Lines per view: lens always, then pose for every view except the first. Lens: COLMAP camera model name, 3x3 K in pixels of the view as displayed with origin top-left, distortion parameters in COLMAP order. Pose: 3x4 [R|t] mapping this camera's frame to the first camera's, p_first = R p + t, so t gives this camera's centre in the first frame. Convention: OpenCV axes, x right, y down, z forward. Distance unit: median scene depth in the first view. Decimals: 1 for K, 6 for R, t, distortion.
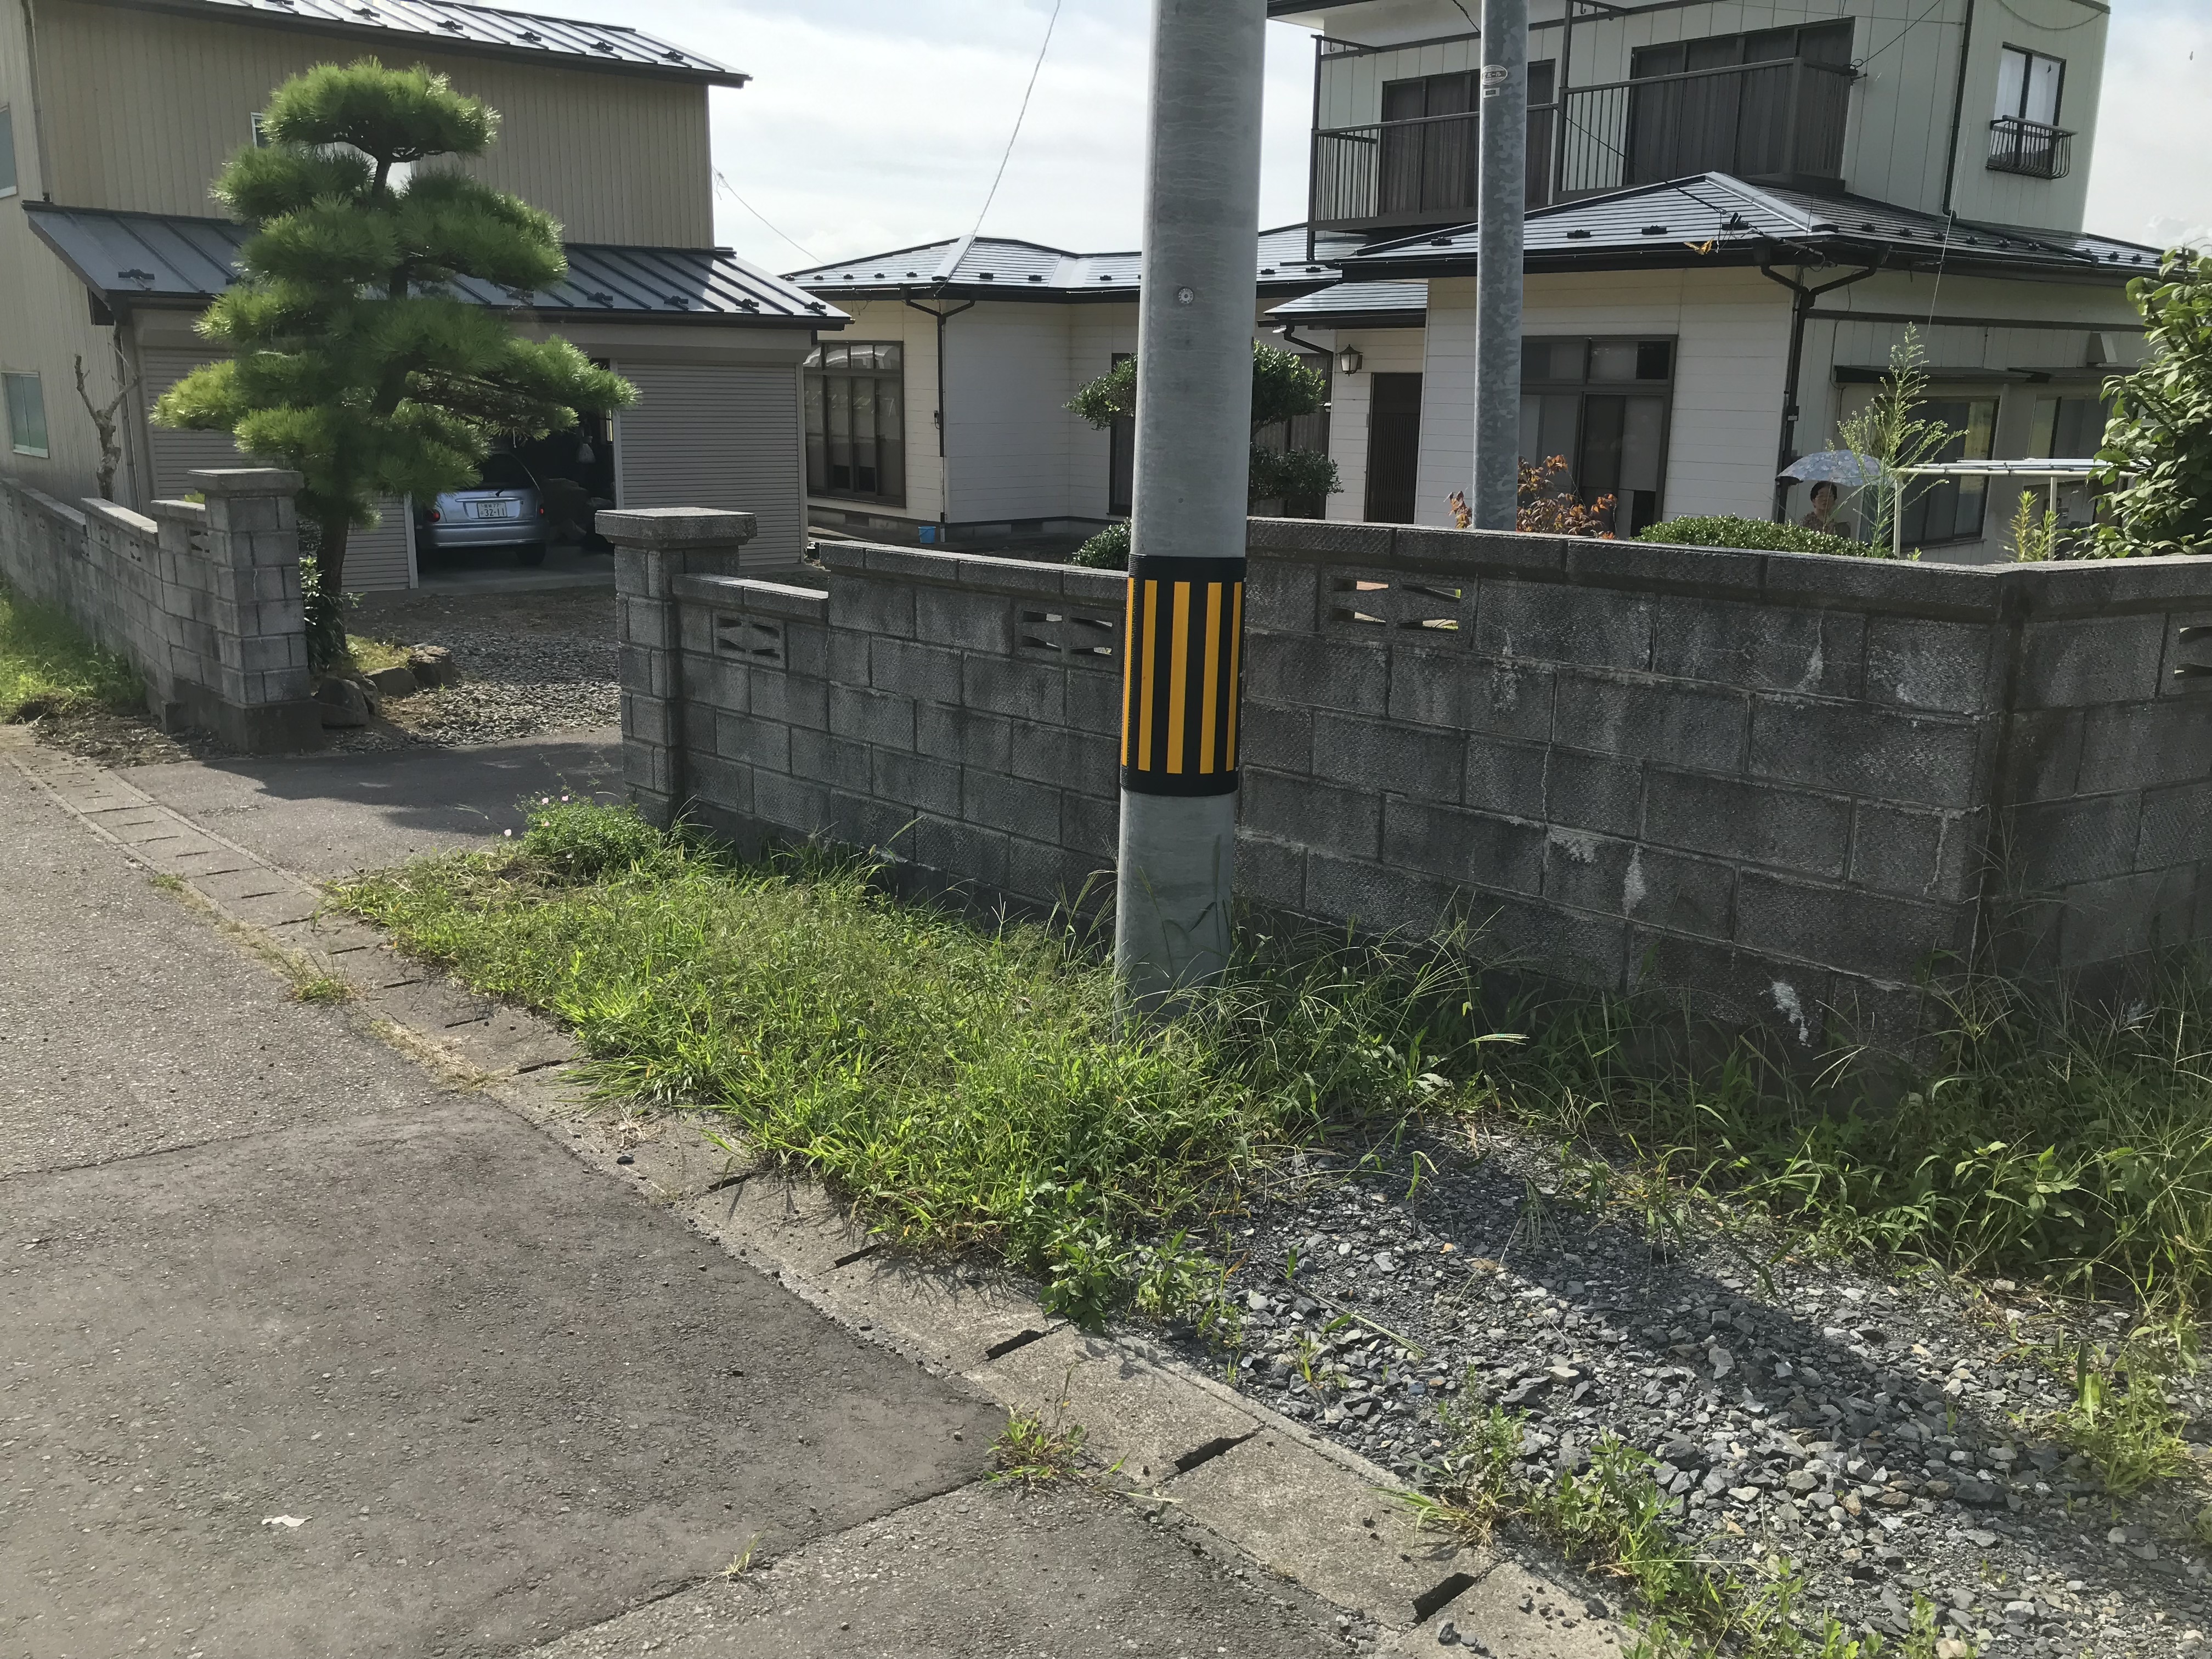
lens RADIAL K [[1829.1, 0, 1106.0], [0, 1829.1, 829.5], [0, 0, 1]] dist [0.010131, -0.018403]
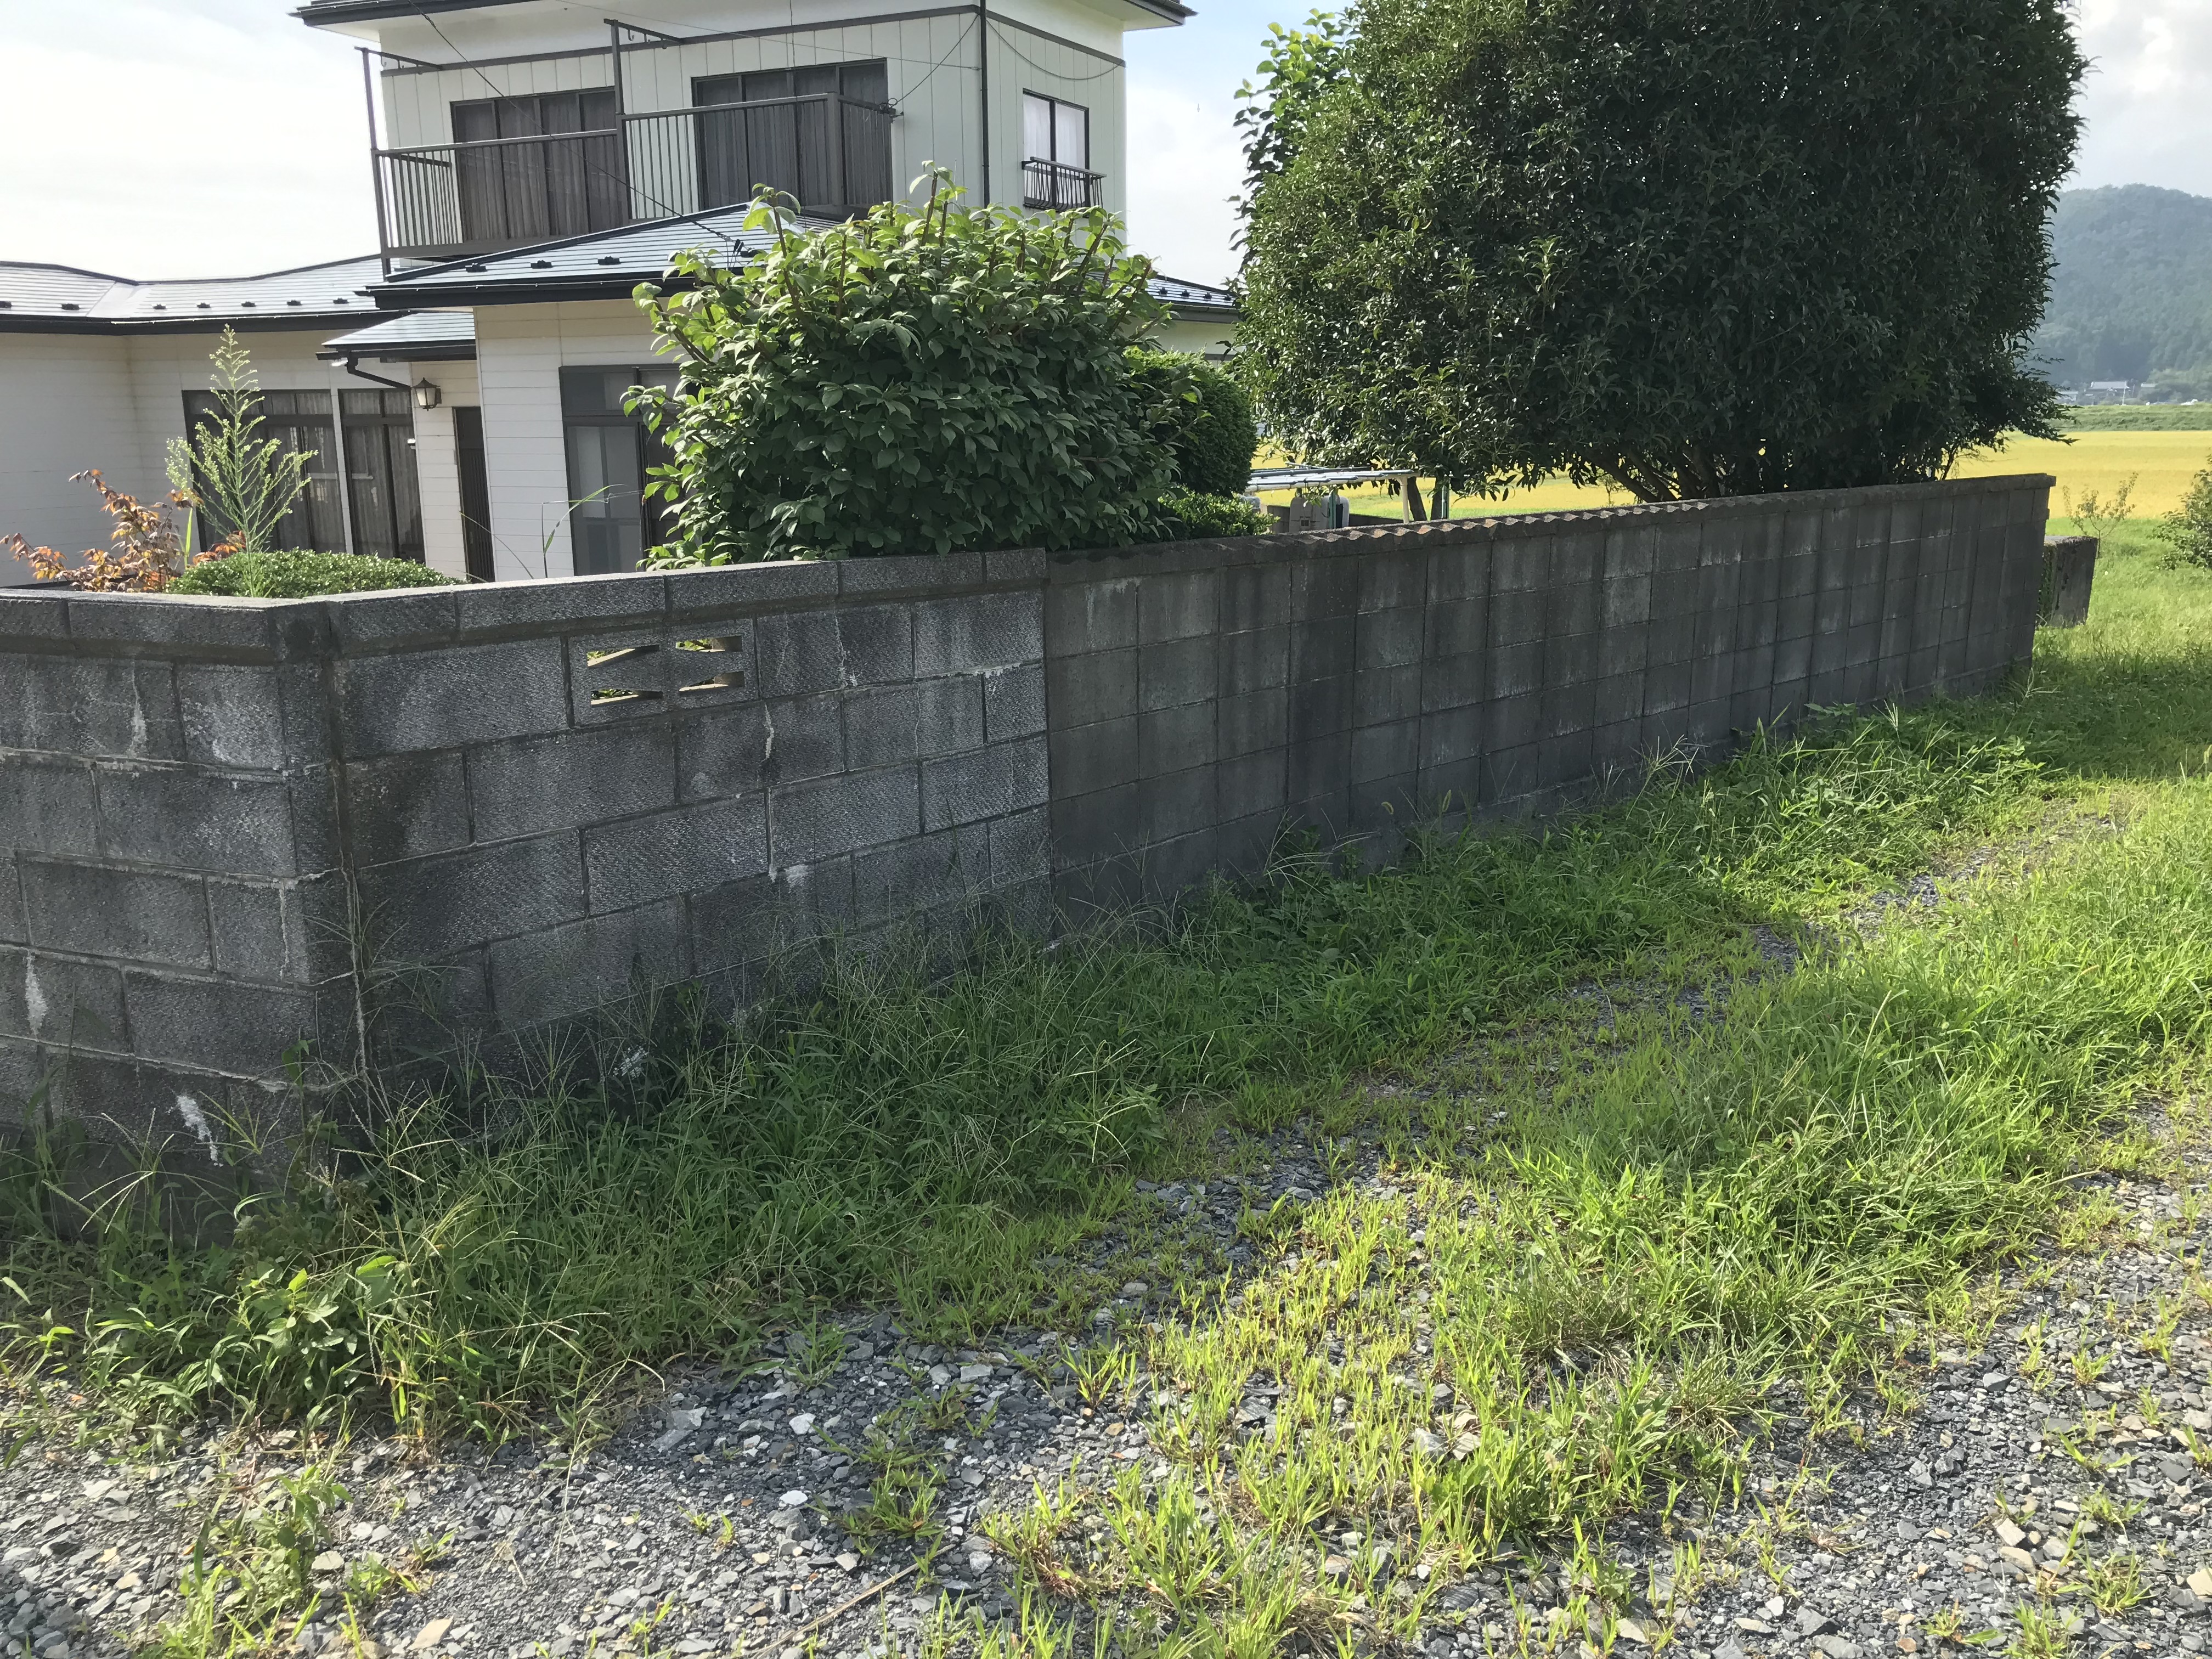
lens RADIAL K [[1816.9, 0, 1107.2], [0, 1816.9, 836.3], [0, 0, 1]] dist [0.048422, -0.054098]
pose [[0.920156, -0.107852, 0.376405, 0.397063], [0.113273, 0.993533, 0.007773, 0.004839], [-0.374809, 0.035484, 0.926423, 0.038488]]
